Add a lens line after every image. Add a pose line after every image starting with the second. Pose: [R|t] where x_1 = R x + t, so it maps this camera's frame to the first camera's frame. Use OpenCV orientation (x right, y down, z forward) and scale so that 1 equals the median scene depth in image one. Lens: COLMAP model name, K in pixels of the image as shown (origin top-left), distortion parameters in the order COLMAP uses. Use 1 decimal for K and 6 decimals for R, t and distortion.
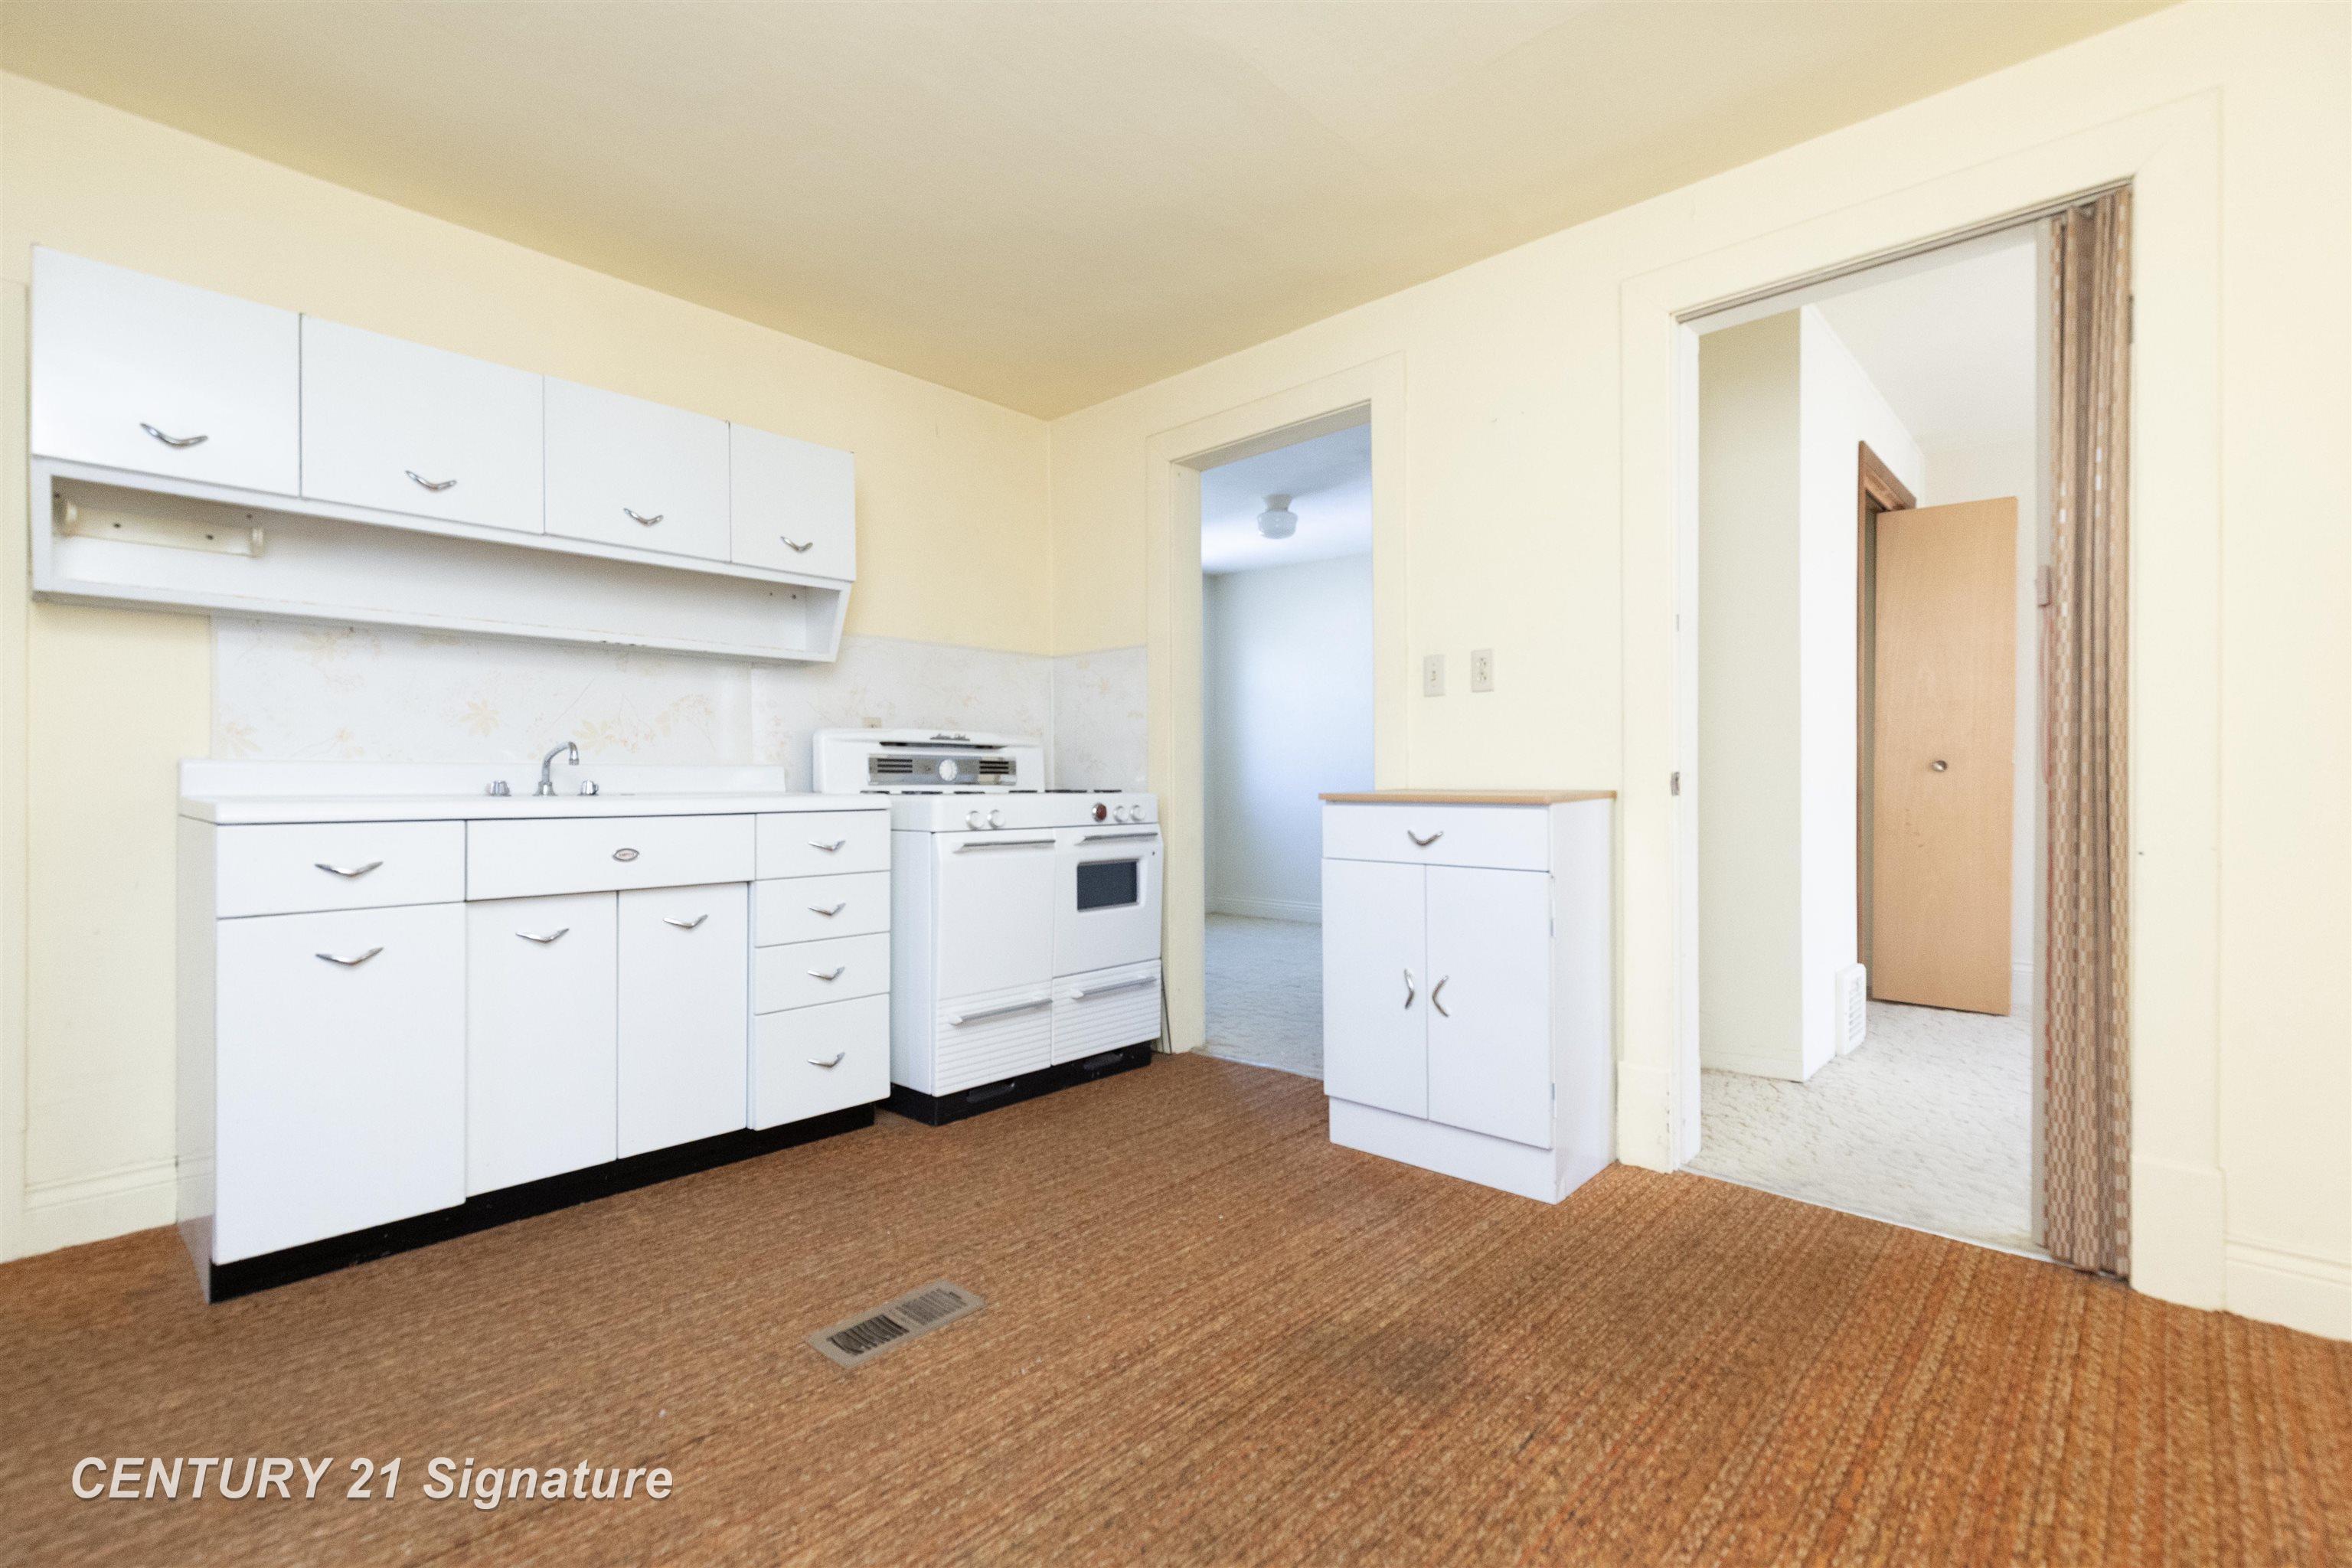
lens RADIAL K [[1049.7, 0, 1163.4], [0, 1049.7, 787.5], [0, 0, 1]] dist [0.011117, -0.000118]
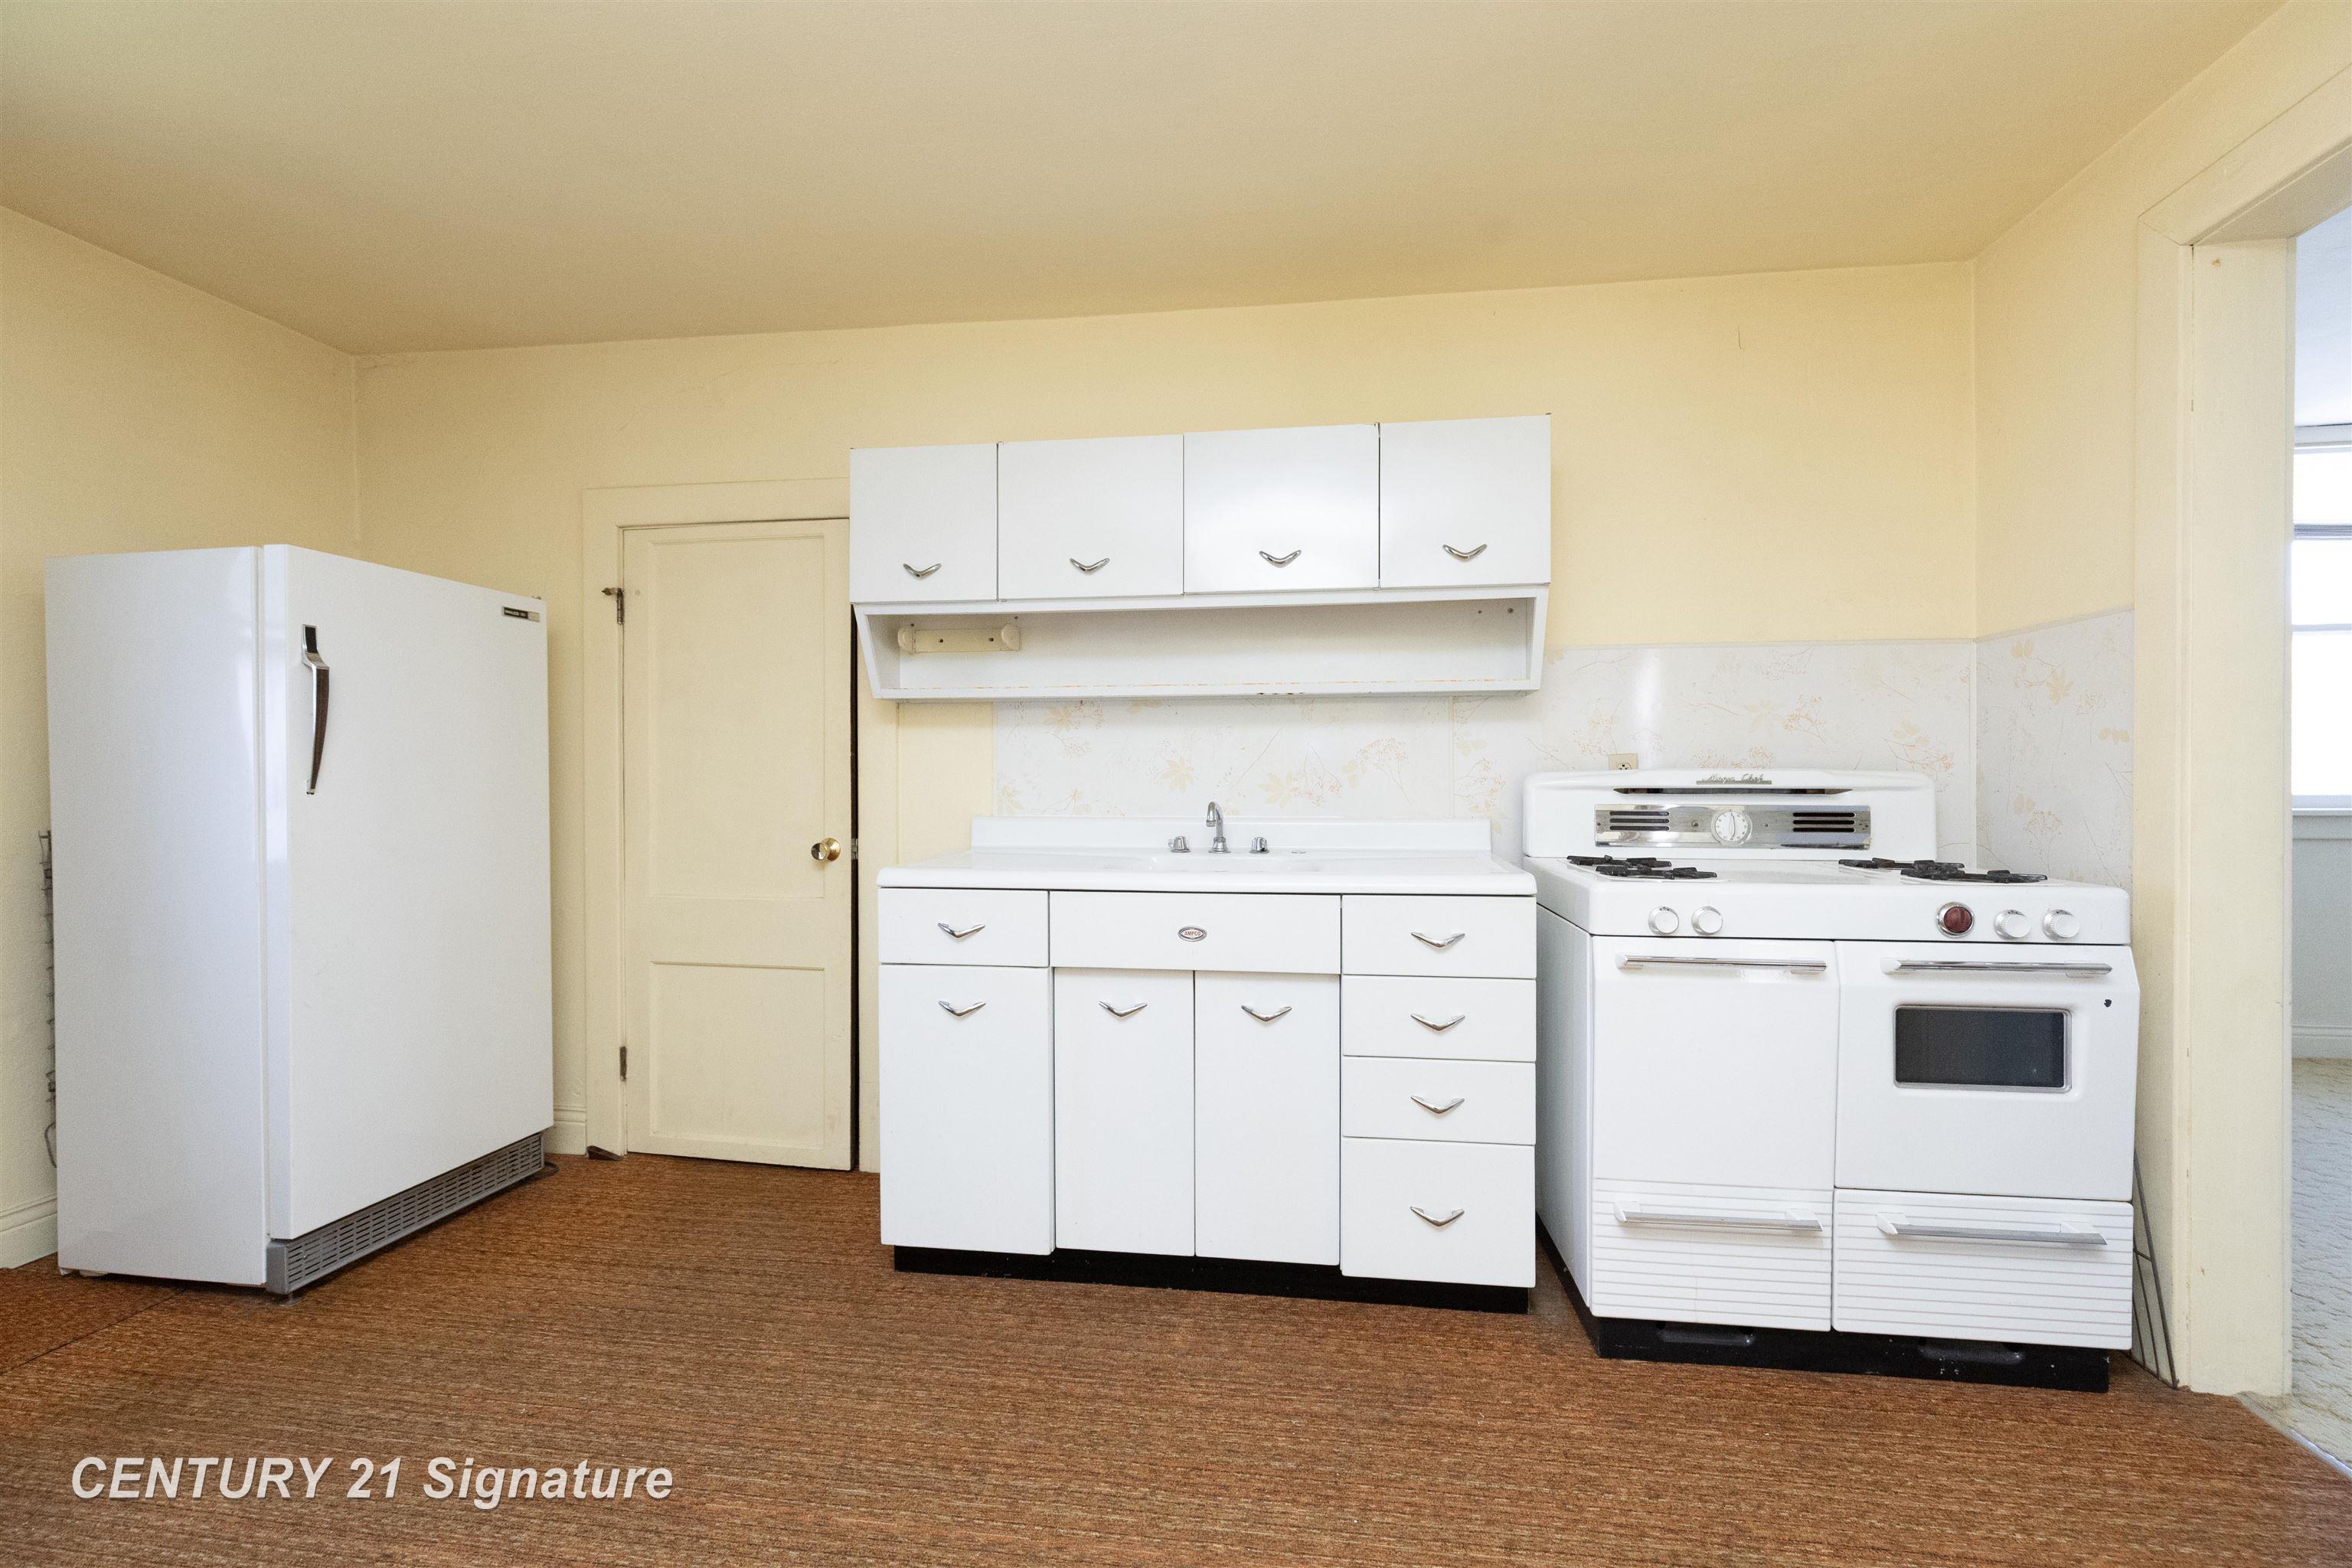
lens RADIAL K [[1027.5, 0, 1177.6], [0, 1027.5, 786.2], [0, 0, 1]] dist [0.003847, 0.000419]
pose [[0.574302, 0.010386, -0.818577, 0.181078], [-0.004425, 0.999944, 0.009583, -0.061415], [0.818631, -0.001882, 0.574316, 0.390495]]
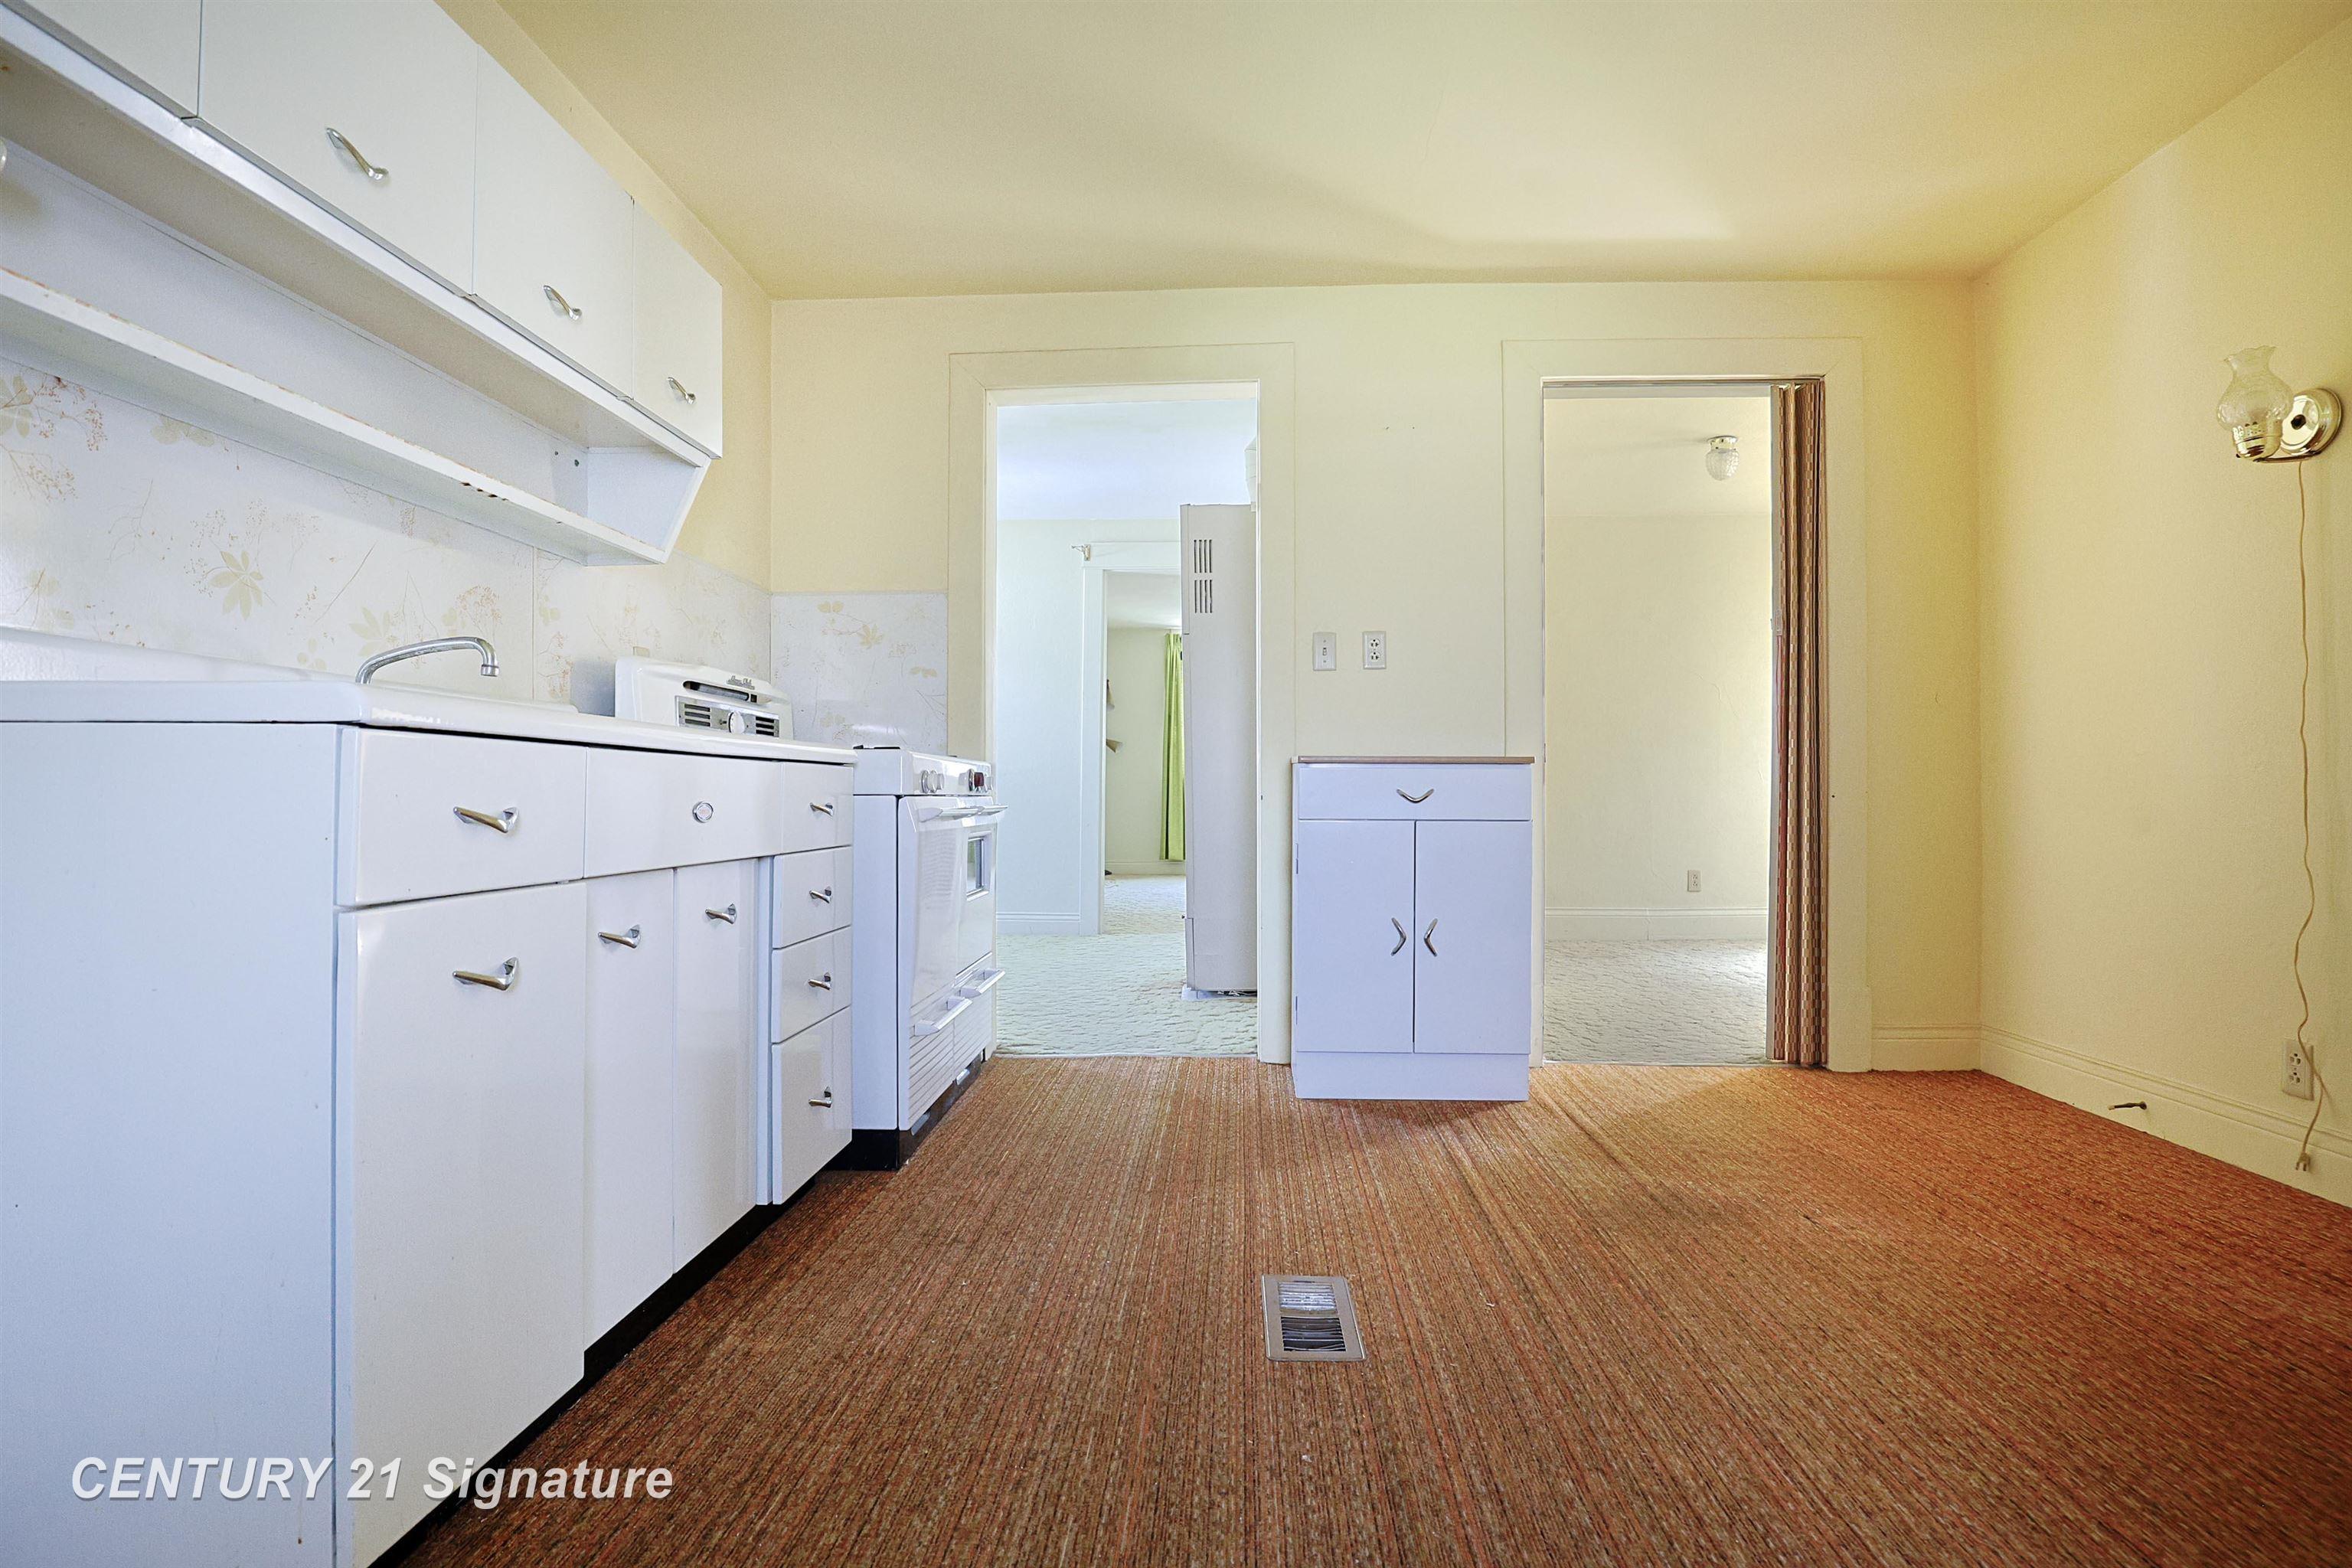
lens RADIAL K [[1138.8, 0, 1179.8], [0, 1138.8, 791.8], [0, 0, 1]] dist [-0.028151, -0.000308]
pose [[0.768253, 0.006254, 0.640116, -0.610874], [-0.001433, 0.999967, -0.008049, 0.046585], [-0.640145, 0.005266, 0.768236, 0.215433]]
